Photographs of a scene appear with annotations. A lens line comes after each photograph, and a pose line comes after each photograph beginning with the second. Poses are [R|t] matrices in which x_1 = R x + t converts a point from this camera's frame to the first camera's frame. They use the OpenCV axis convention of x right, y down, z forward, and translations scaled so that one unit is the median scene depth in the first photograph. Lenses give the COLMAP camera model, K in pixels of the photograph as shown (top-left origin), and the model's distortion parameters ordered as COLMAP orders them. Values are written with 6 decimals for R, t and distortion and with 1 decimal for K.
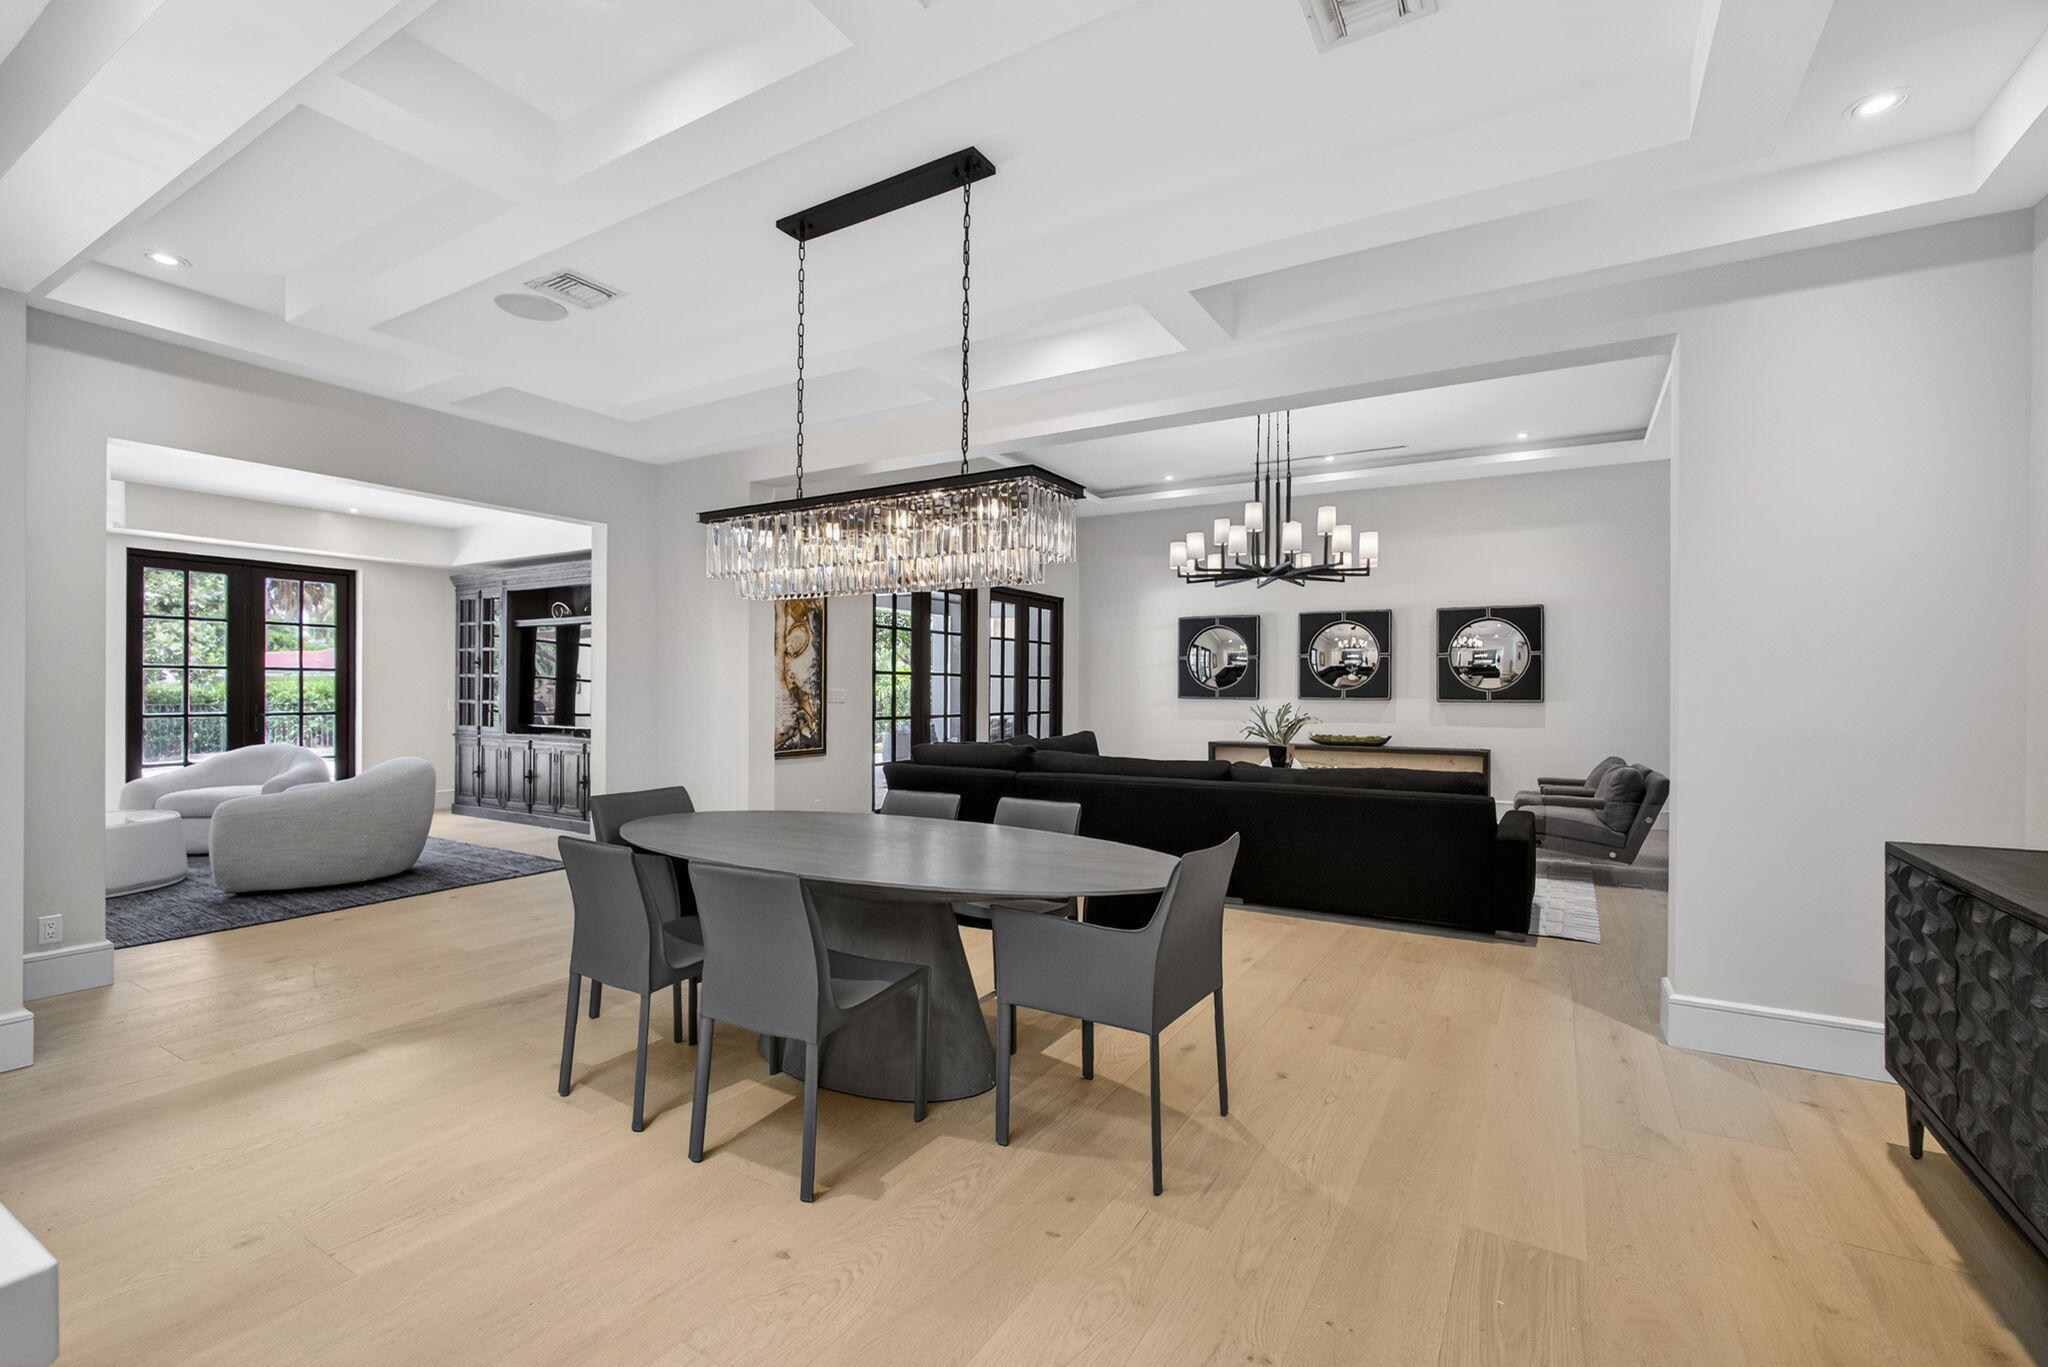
lens RADIAL K [[910.1, 0, 1024.0], [0, 910.1, 683.5], [0, 0, 1]] dist [-0.020859, 0.000302]
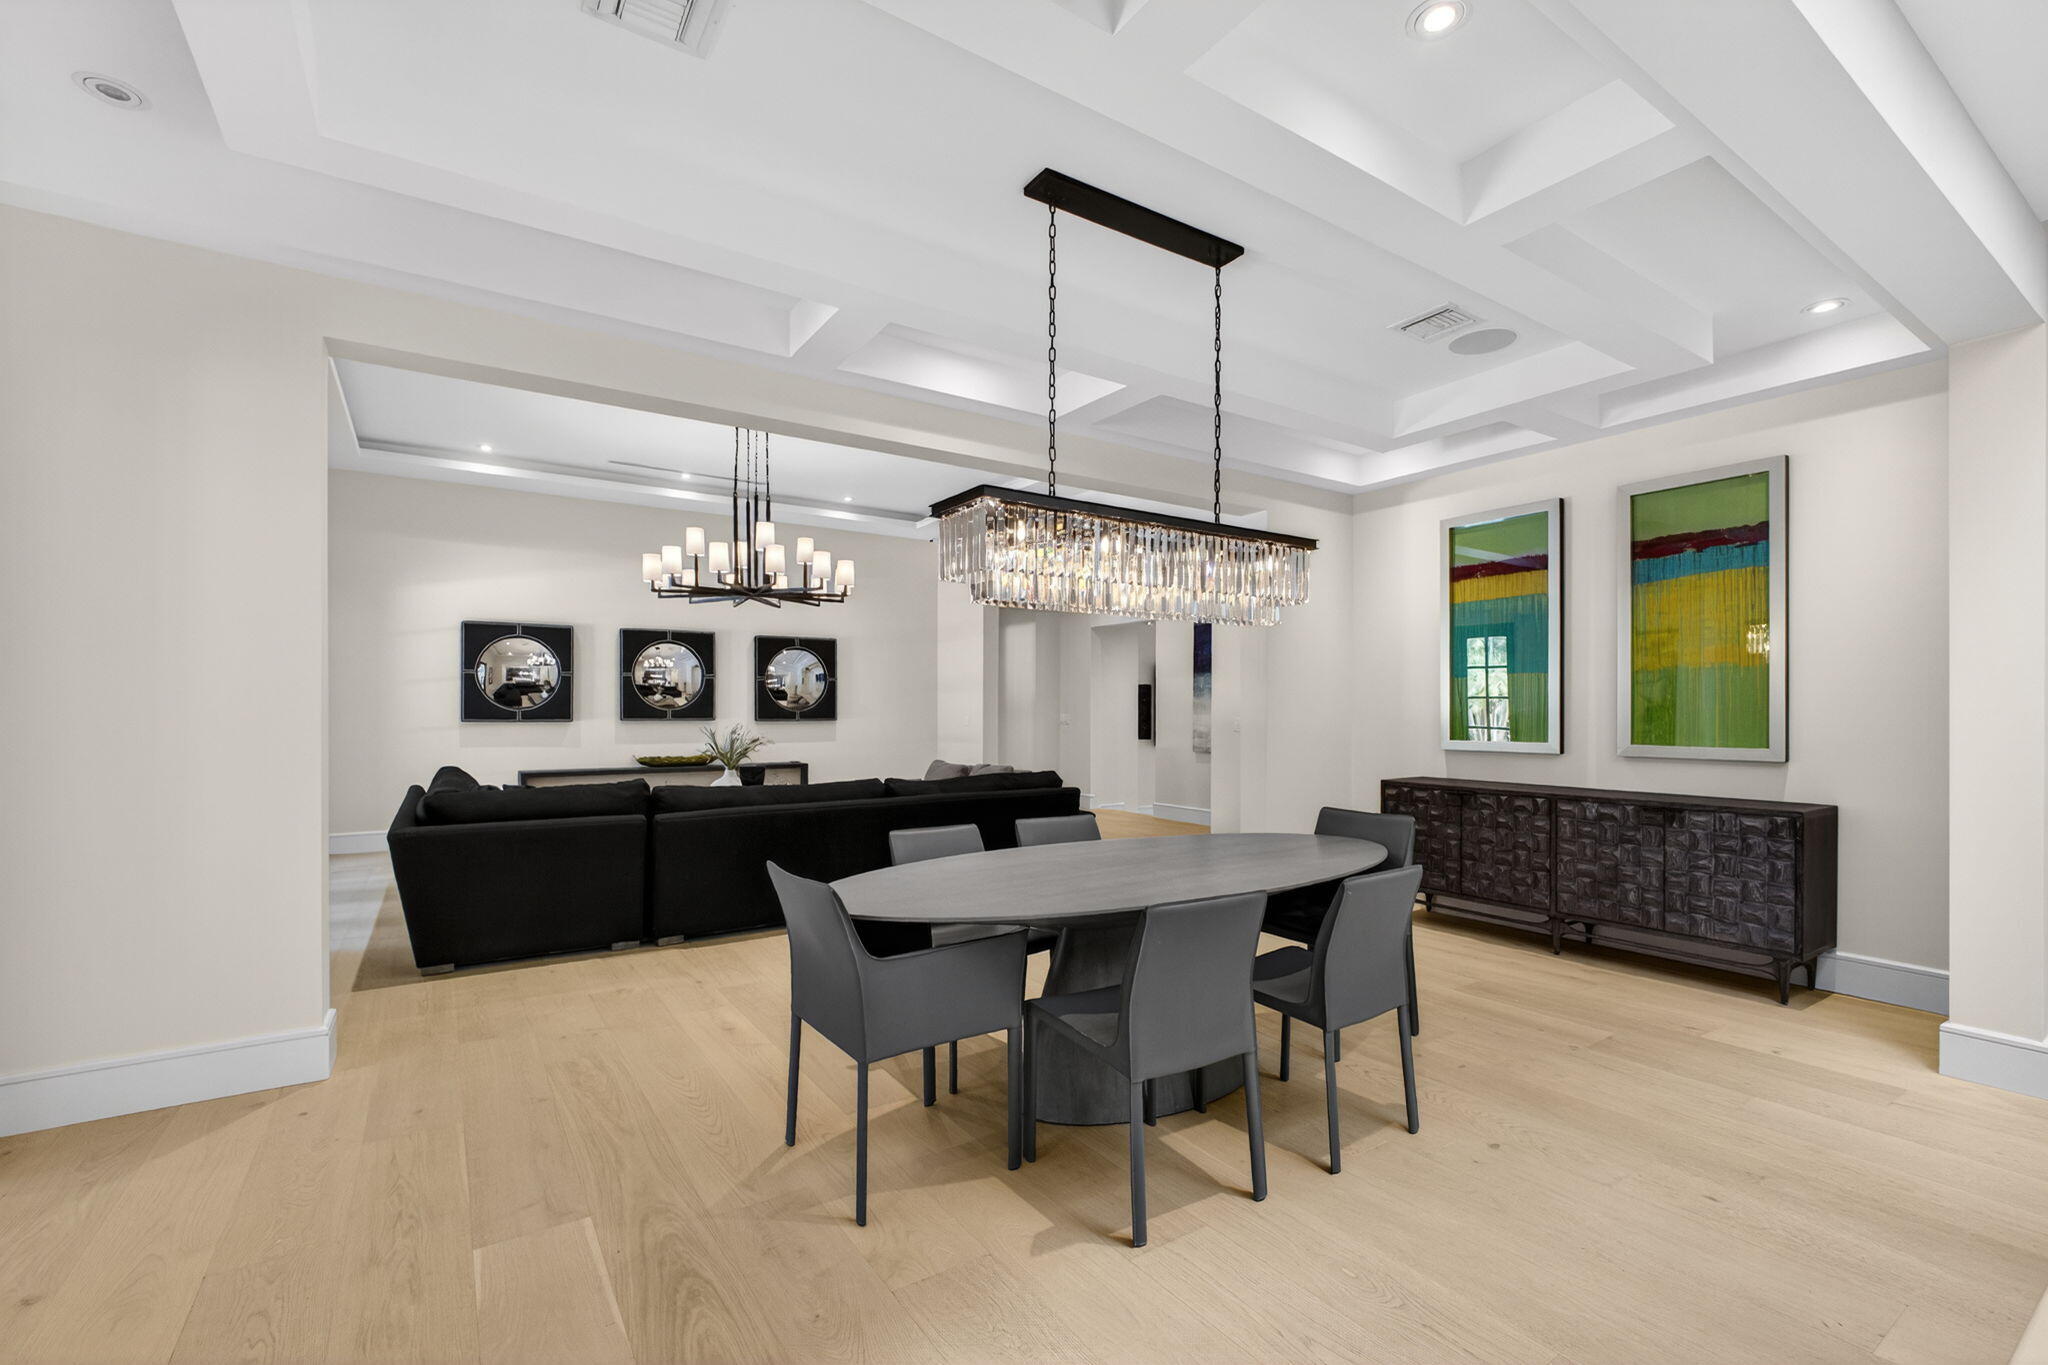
lens RADIAL K [[912.1, 0, 1024.5], [0, 912.1, 706.0], [0, 0, 1]] dist [-0.000288, -0.000057]
pose [[0.423352, 0.000636, 0.905965, -0.419996], [-0.005019, 0.999986, 0.001643, -0.001430], [-0.905951, -0.005243, 0.423349, 0.256837]]
